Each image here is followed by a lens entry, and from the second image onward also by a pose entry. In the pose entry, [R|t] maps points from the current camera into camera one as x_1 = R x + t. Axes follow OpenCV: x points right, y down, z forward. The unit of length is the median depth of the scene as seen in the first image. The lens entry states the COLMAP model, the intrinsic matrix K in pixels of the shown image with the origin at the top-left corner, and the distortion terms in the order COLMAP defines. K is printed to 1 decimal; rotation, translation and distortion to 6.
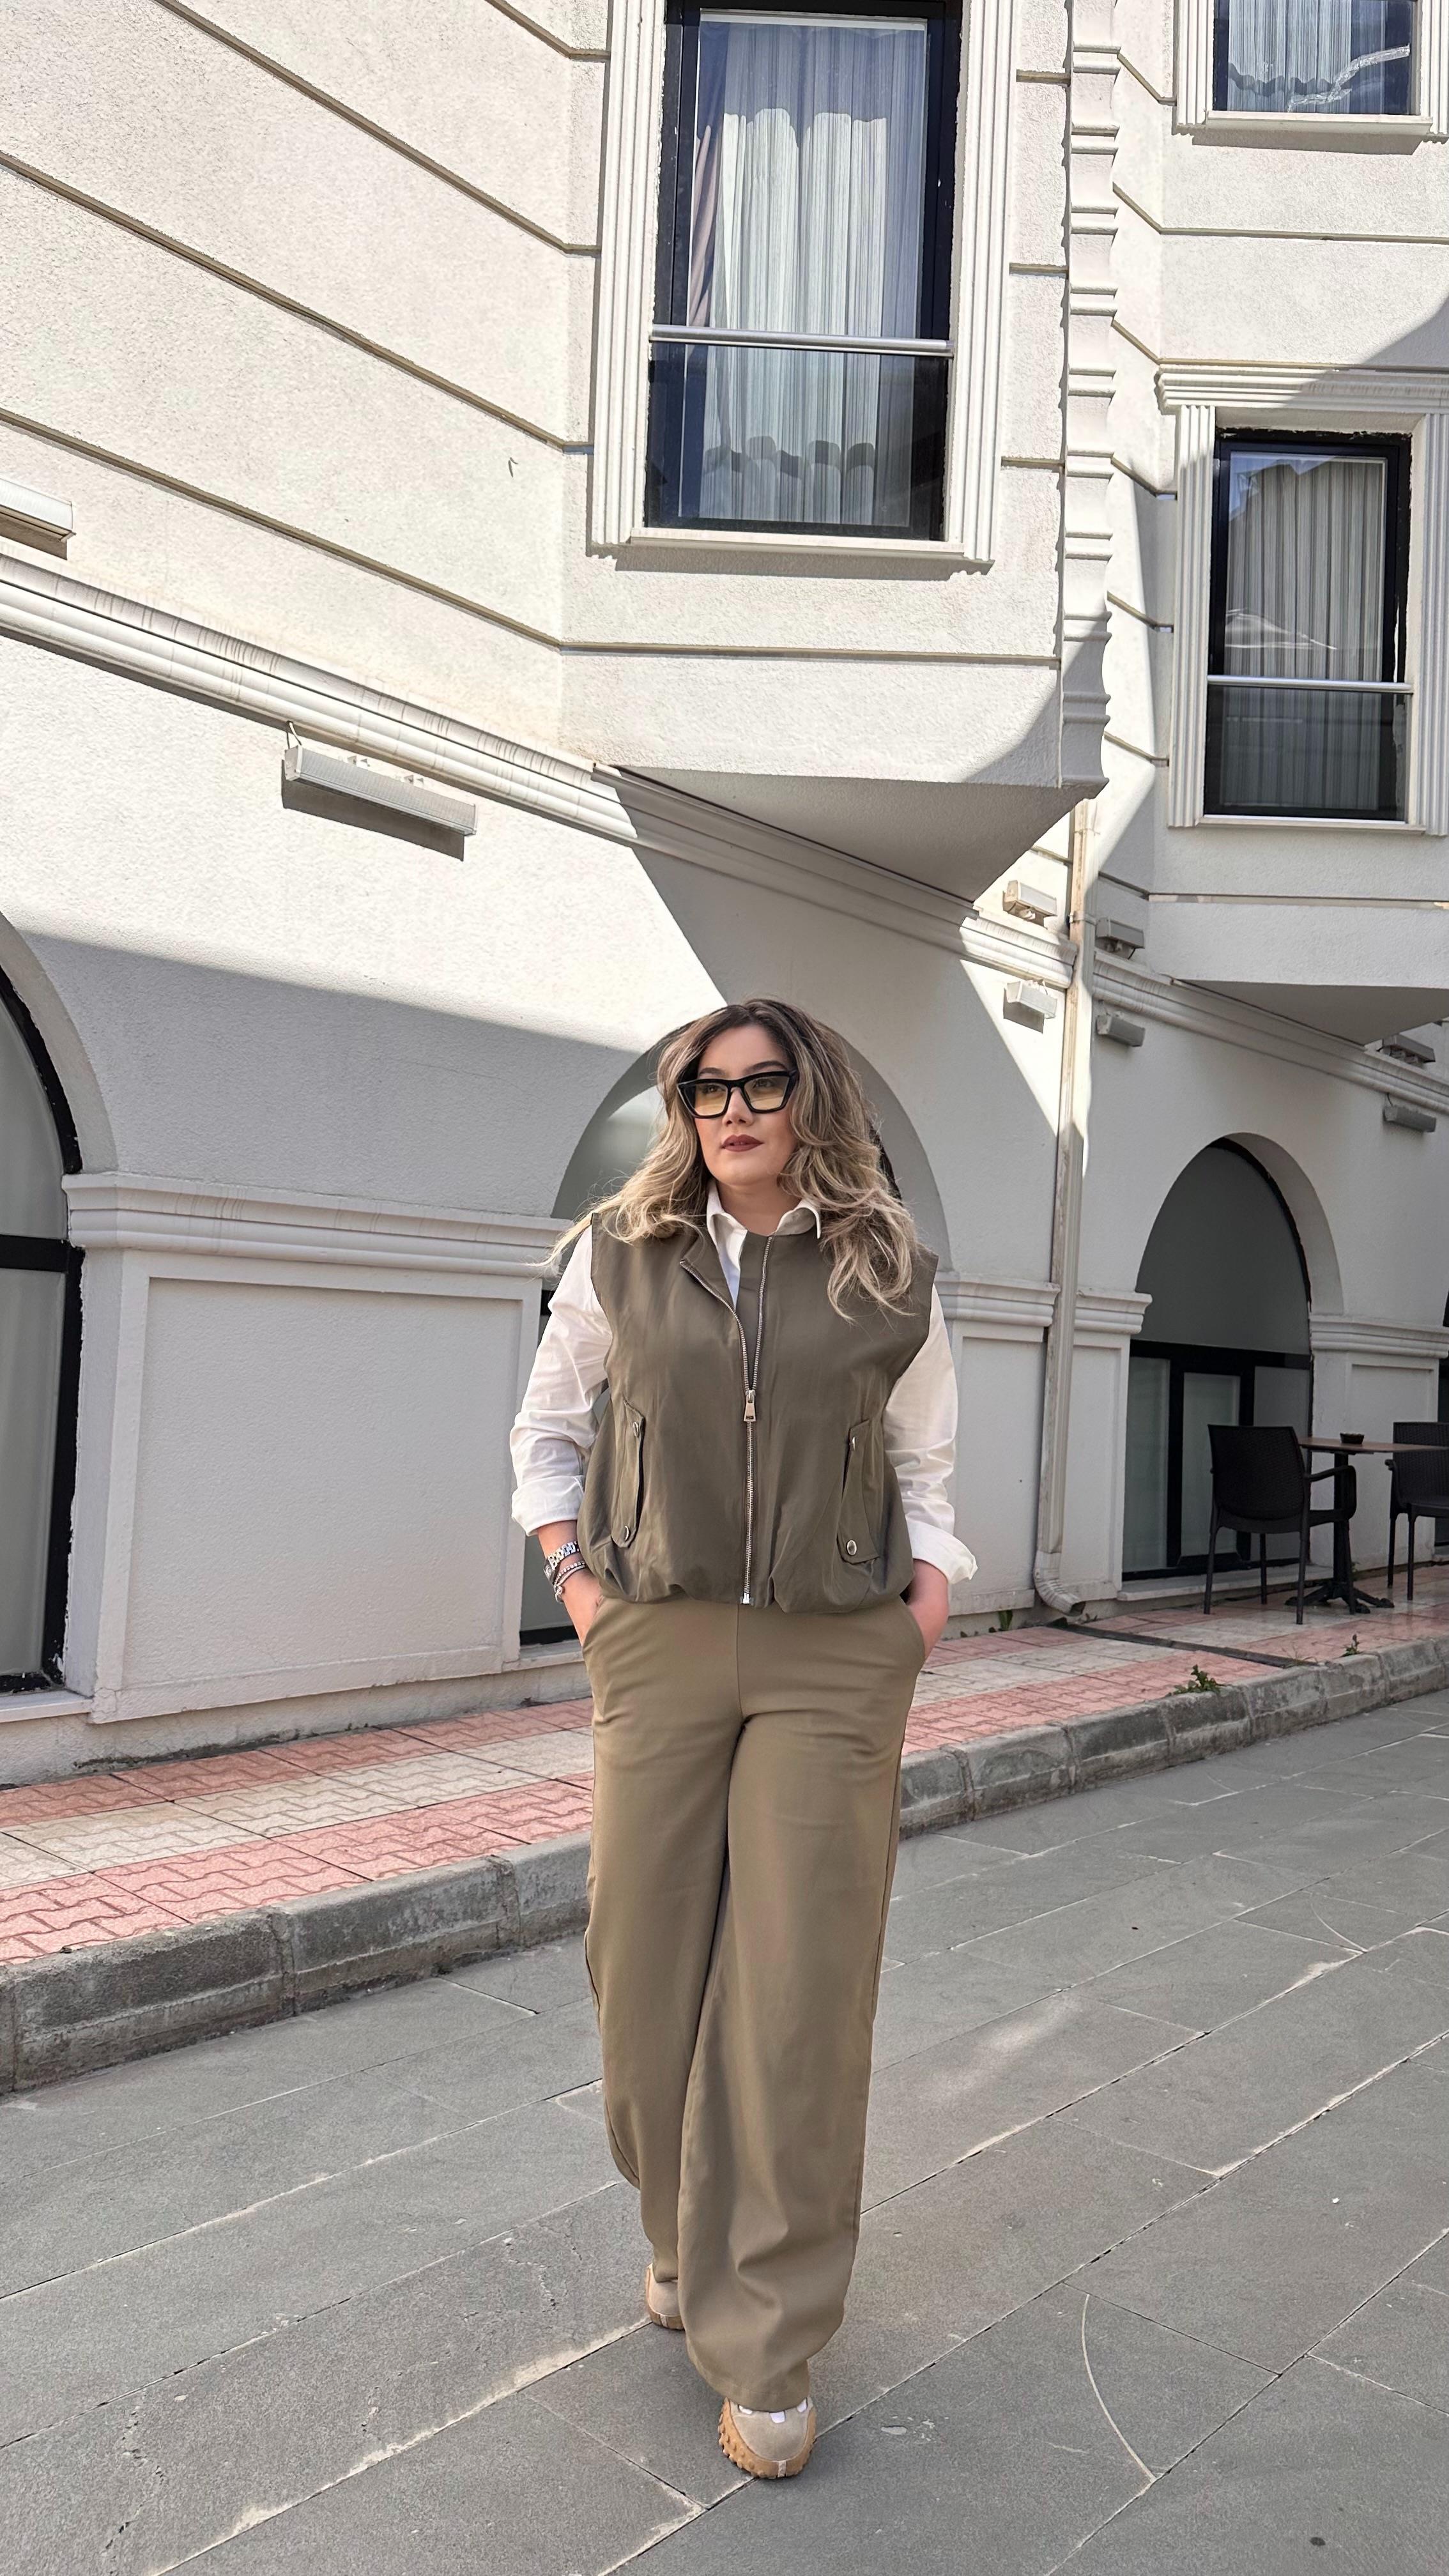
lens RADIAL K [[1802.0, 0, 706.9], [0, 1802.0, 1269.1], [0, 0, 1]] dist [0.156248, -0.347224]
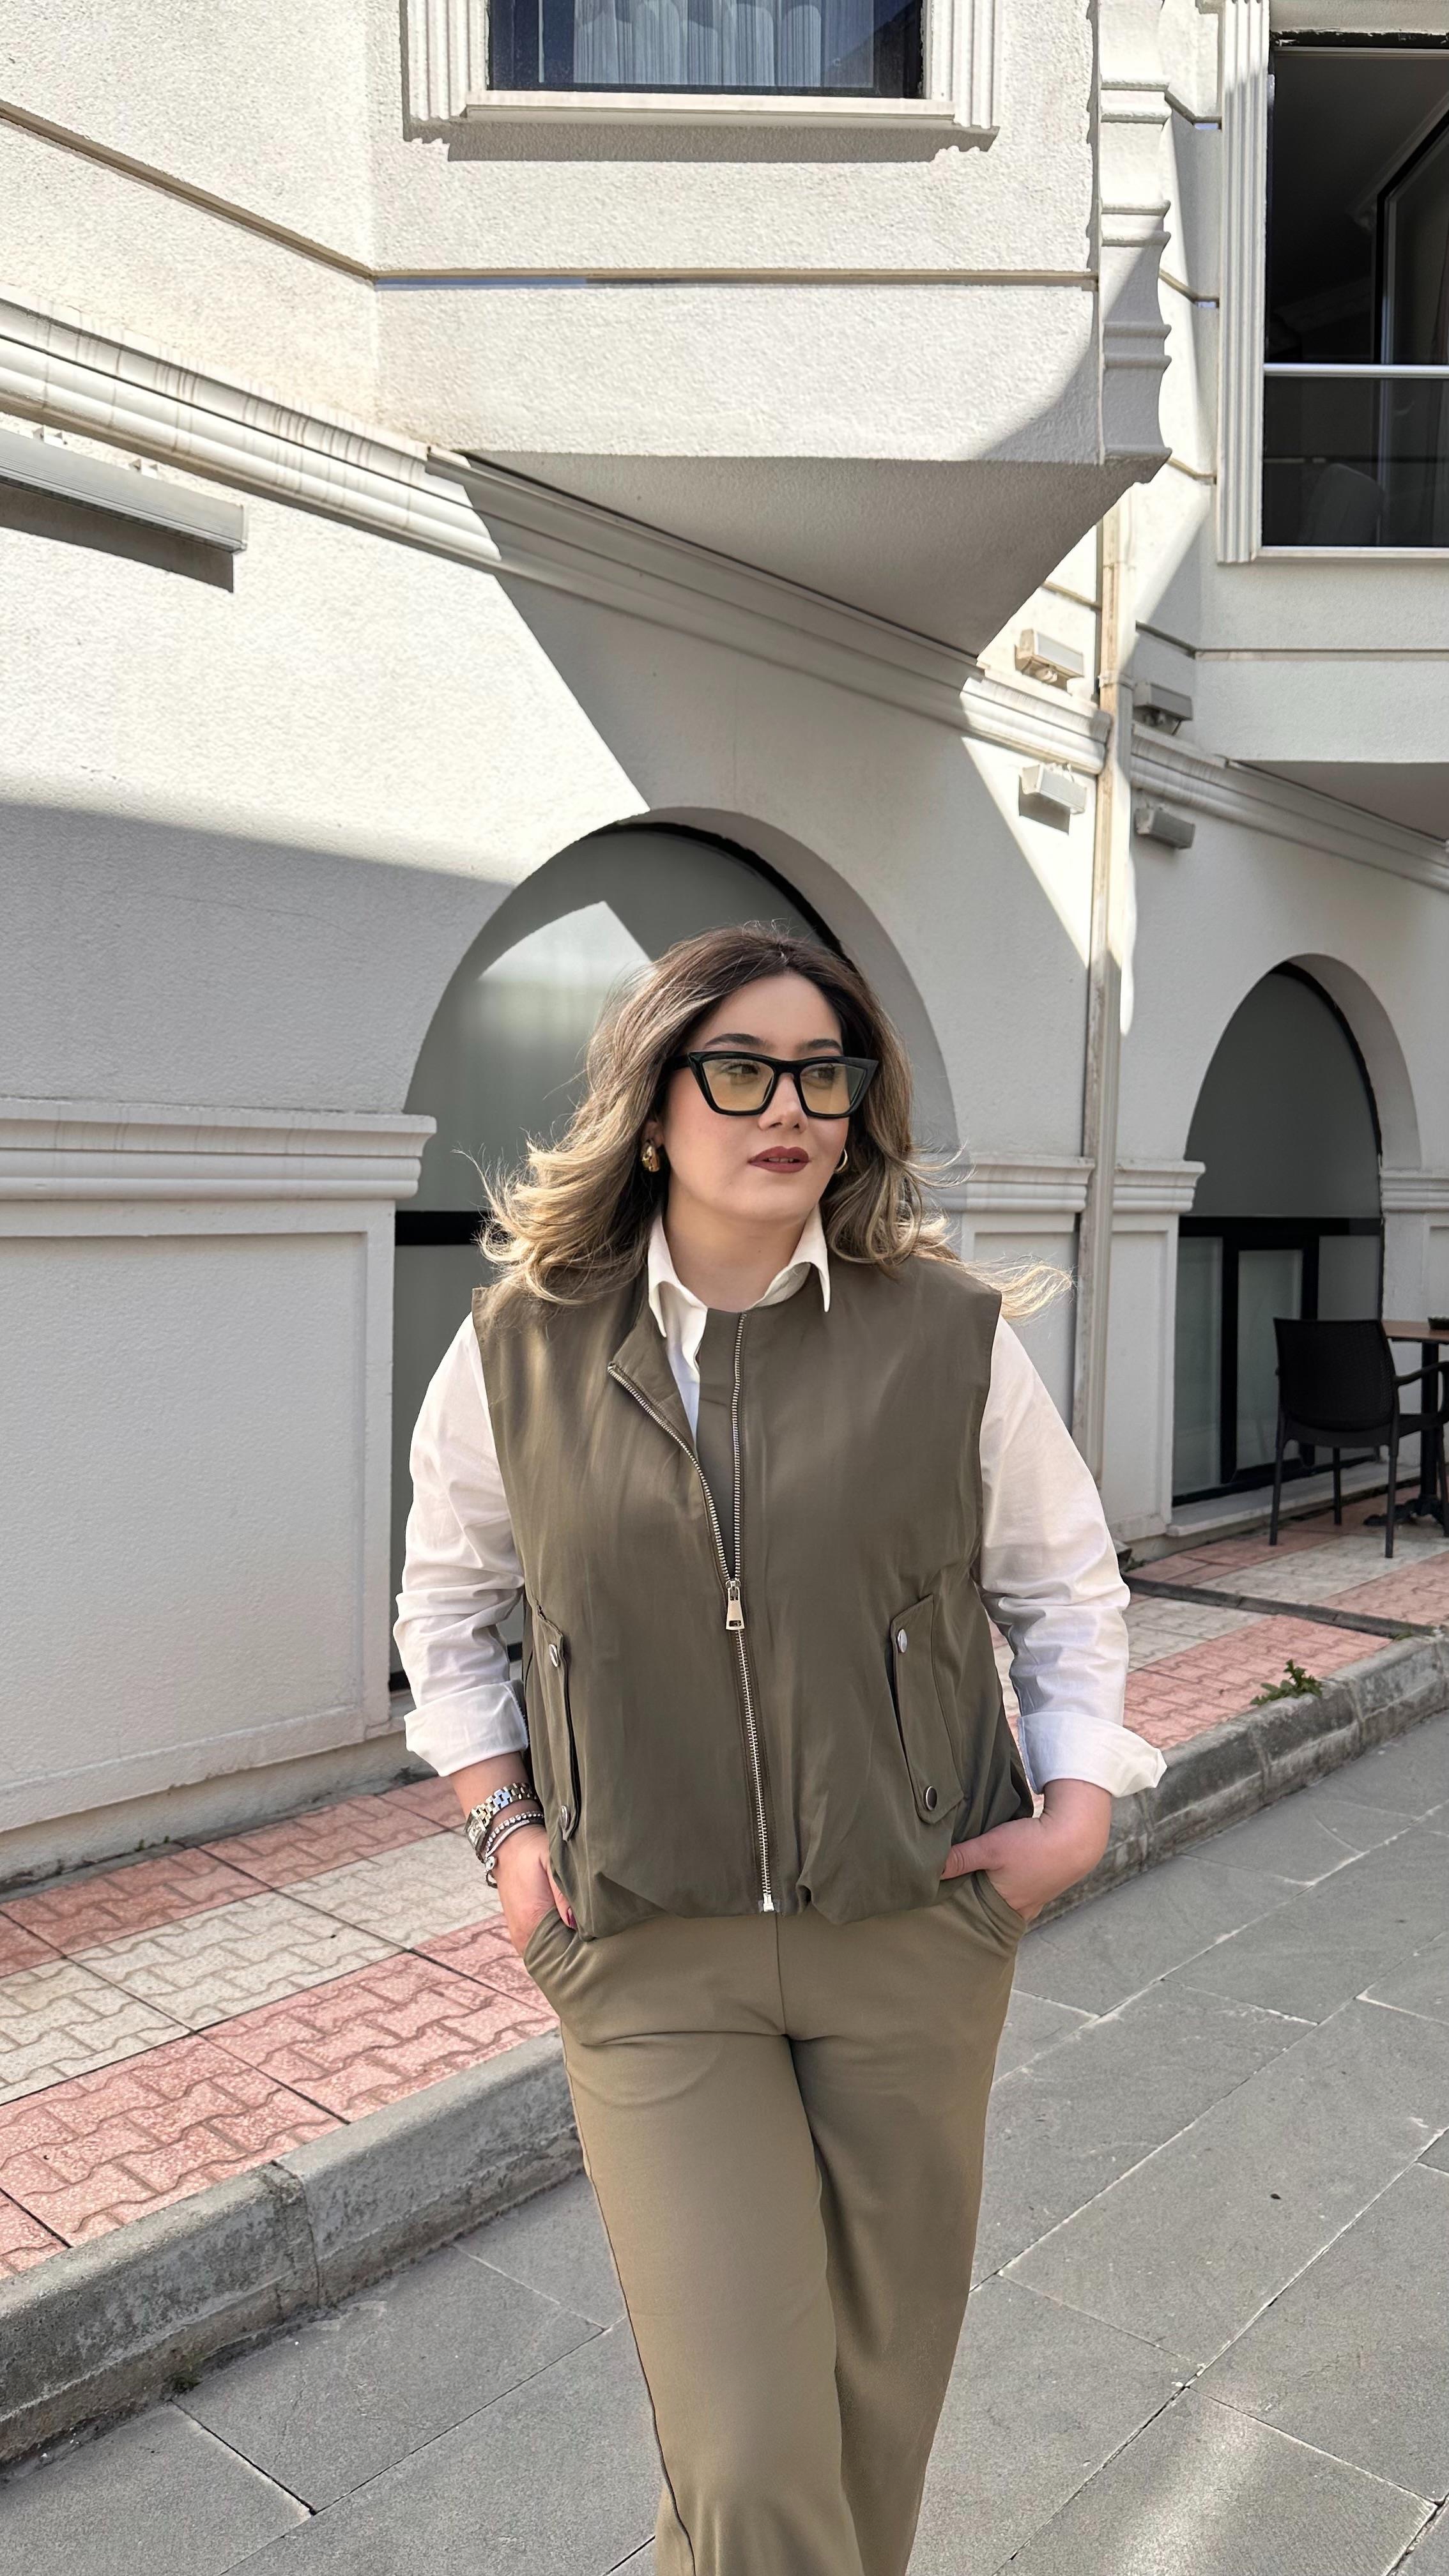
lens RADIAL K [[1816.6, 0, 724.5], [0, 1816.6, 1288.0], [0, 0, 1]] dist [0.021692, -0.037195]
pose [[0.999223, -0.038209, 0.009625, 0.030696], [0.037070, 0.994396, 0.099007, -0.025512], [-0.013354, -0.098573, 0.995040, 0.277848]]
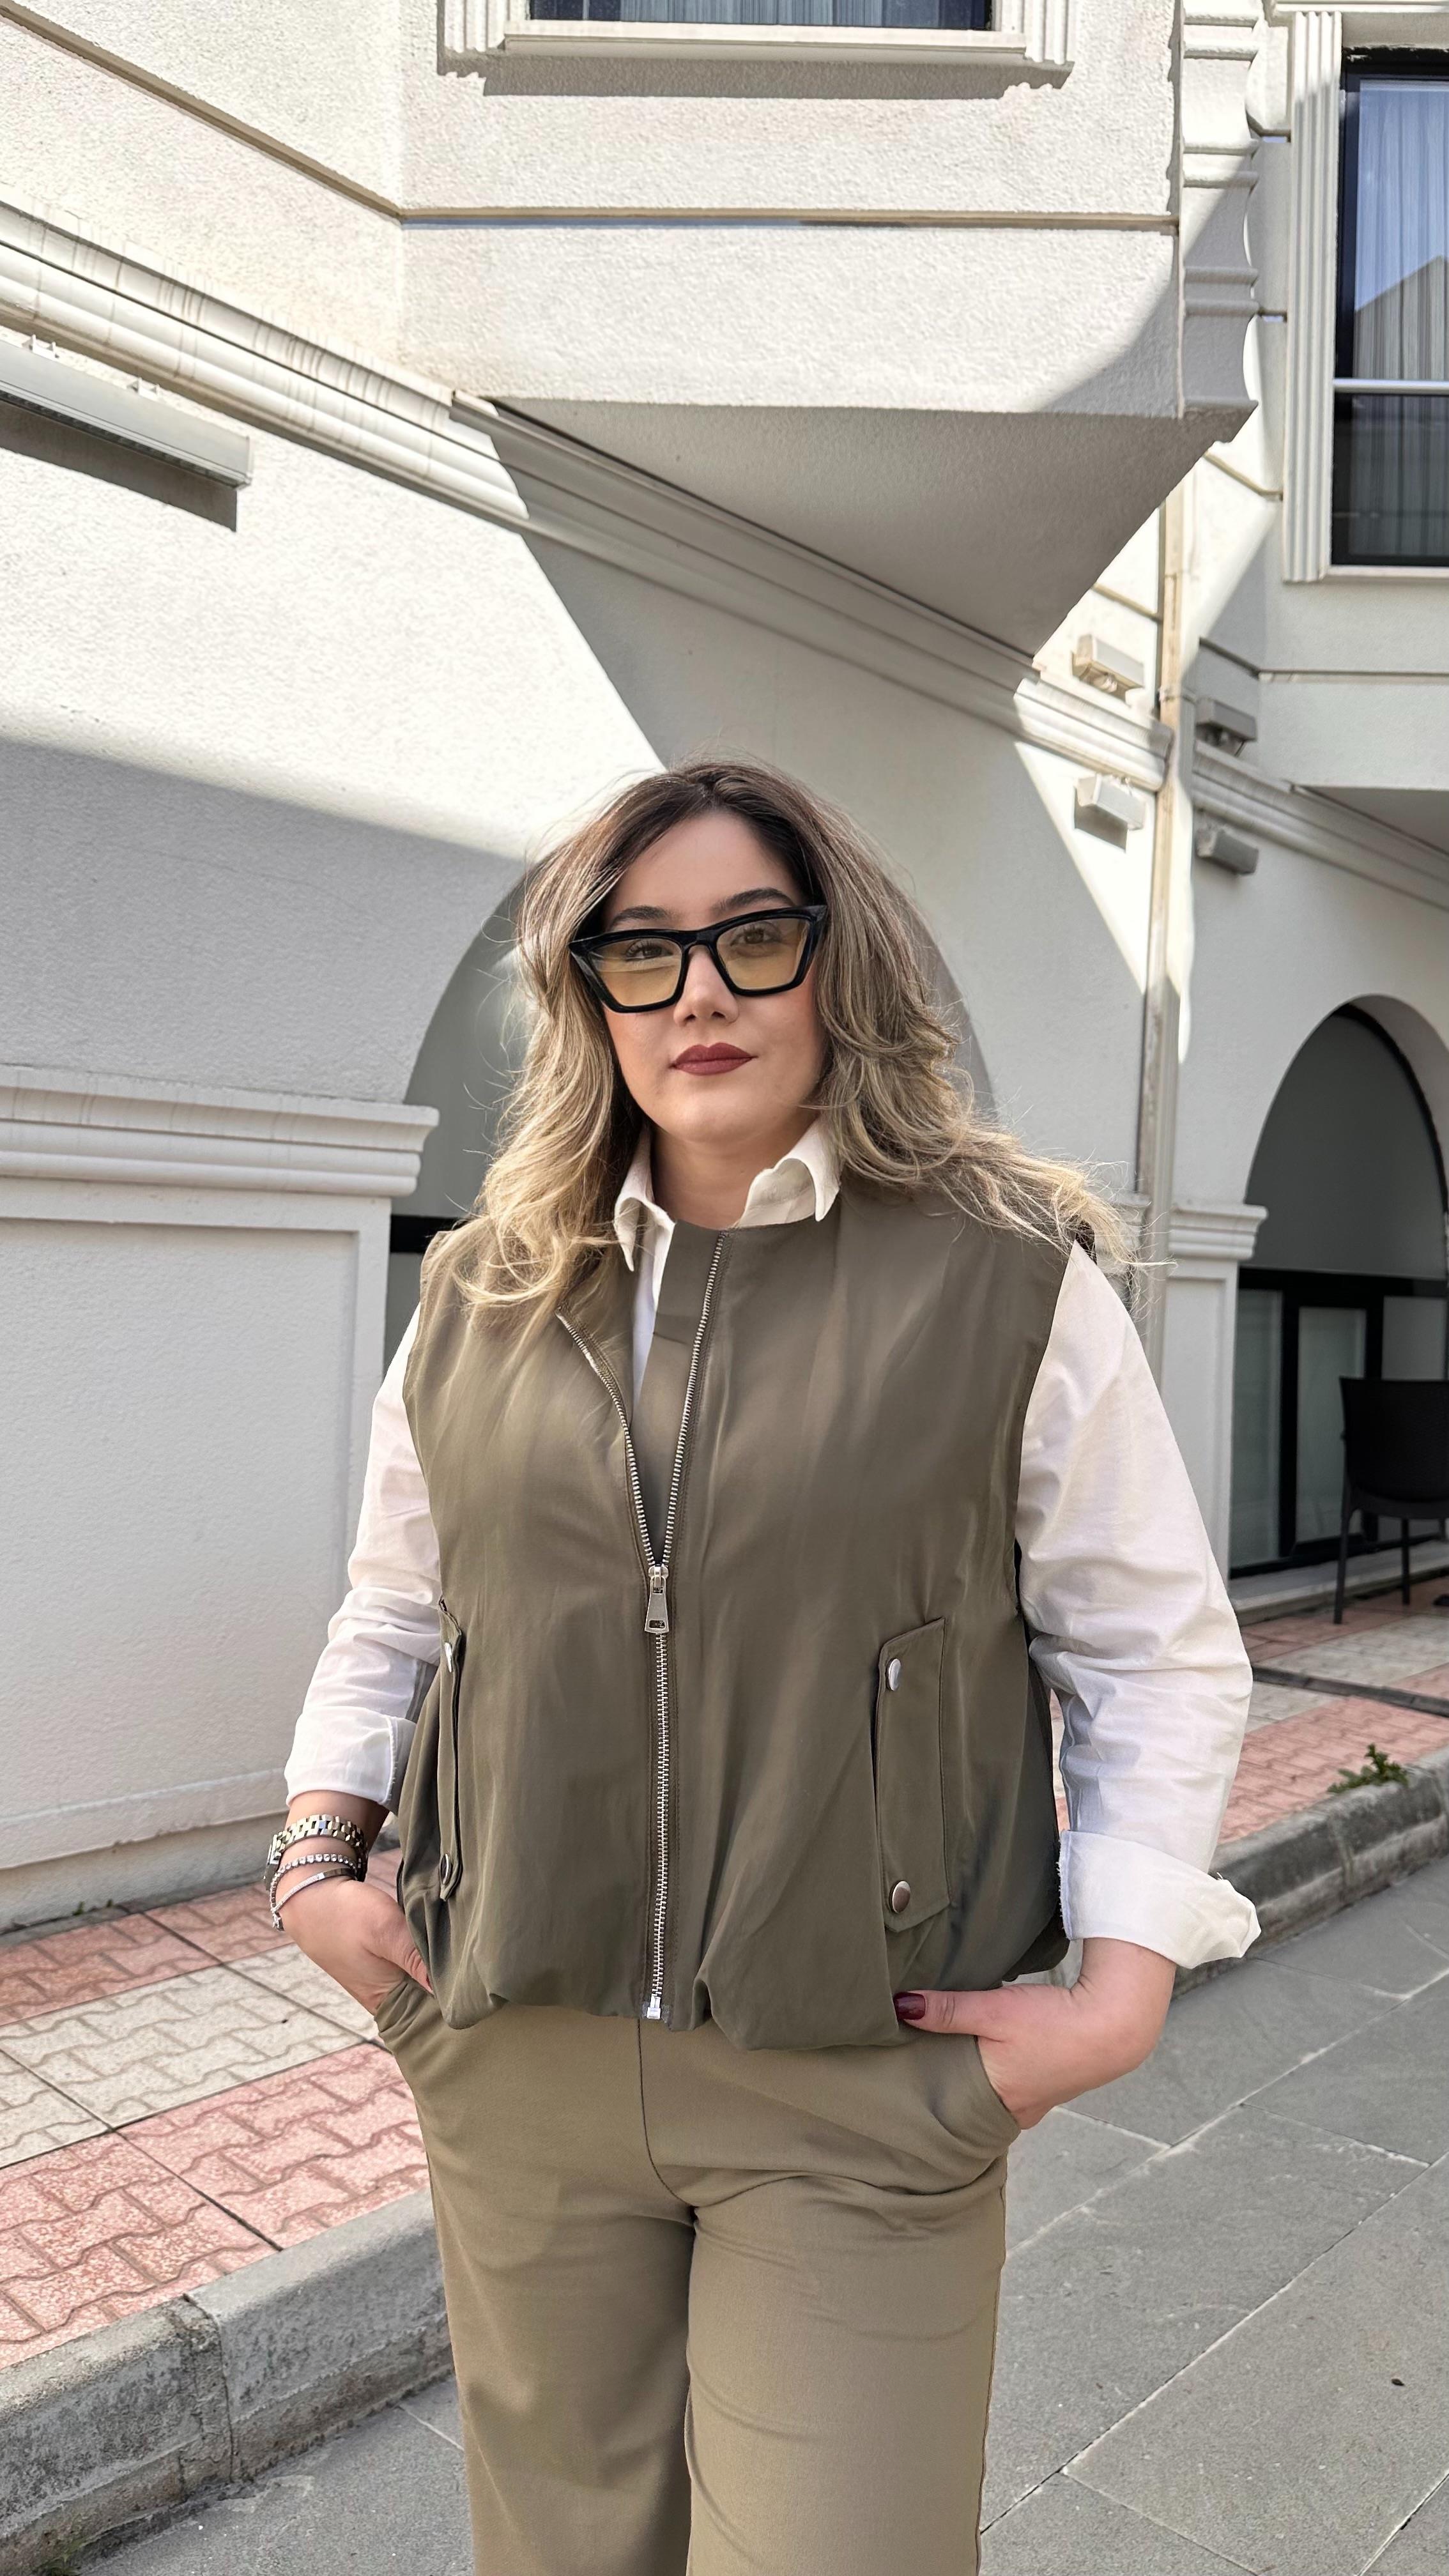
lens RADIAL K [[1820.8, 0, 696.6], [0, 1820.8, 1269.2], [0, 0, 1]] dist [0.003633, -0.012335]
pose [[0.999733, -0.015188, -0.017438, 0.029795], [0.015940, 0.998912, 0.043815, 0.004015], [0.016754, -0.044082, 0.998887, 0.342967]]
